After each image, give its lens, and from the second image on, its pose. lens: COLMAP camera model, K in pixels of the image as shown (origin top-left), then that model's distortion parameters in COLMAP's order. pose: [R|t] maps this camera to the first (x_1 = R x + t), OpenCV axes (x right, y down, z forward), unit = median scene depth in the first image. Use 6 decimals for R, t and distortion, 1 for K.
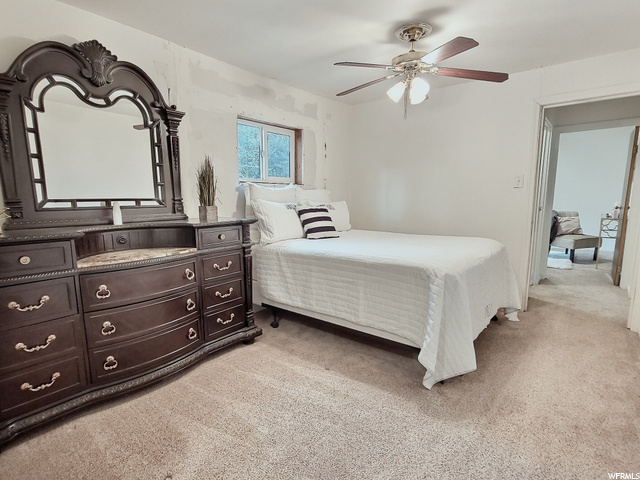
lens RADIAL K [[345.8, 0, 319.6], [0, 345.8, 250.1], [0, 0, 1]] dist [-0.005591, -0.000697]
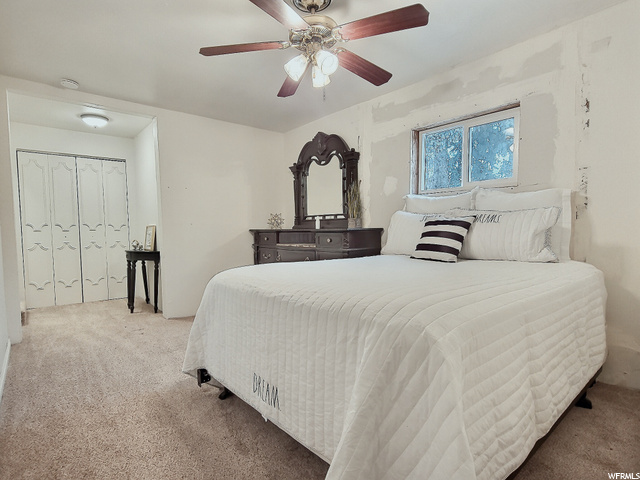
lens RADIAL K [[345.8, 0, 319.6], [0, 345.8, 250.1], [0, 0, 1]] dist [-0.005591, -0.000697]
pose [[-0.195622, 0.066325, -0.978434, 1.037268], [-0.136996, 0.986079, 0.094234, -0.120587], [0.971063, 0.152476, -0.183812, 1.199821]]
